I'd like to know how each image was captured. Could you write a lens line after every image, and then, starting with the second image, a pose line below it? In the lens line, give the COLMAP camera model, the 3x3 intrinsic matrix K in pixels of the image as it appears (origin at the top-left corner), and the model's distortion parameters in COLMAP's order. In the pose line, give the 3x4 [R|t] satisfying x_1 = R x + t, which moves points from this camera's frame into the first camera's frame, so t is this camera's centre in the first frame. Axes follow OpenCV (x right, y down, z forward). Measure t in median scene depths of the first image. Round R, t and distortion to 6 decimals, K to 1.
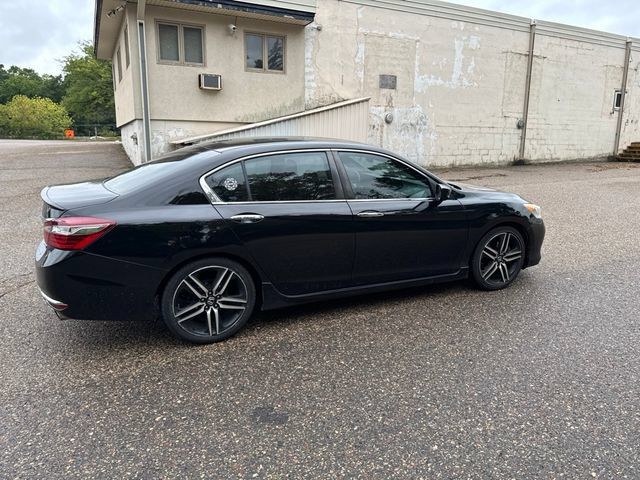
lens RADIAL K [[445.6, 0, 315.1], [0, 445.6, 239.8], [0, 0, 1]] dist [0.034982, -0.045931]
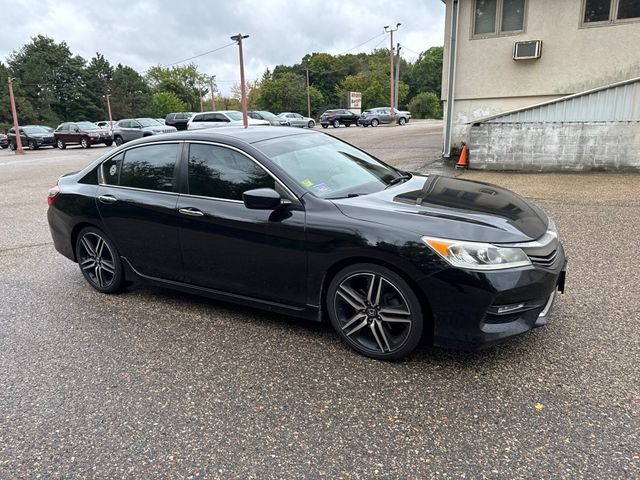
lens RADIAL K [[445.6, 0, 314.2], [0, 445.6, 236.3], [0, 0, 1]] dist [0.034982, -0.045931]
pose [[0.568368, 0.176871, -0.803539, 0.832893], [-0.142686, 0.983012, 0.115450, -0.123108], [0.810308, 0.049035, 0.583950, 0.534795]]
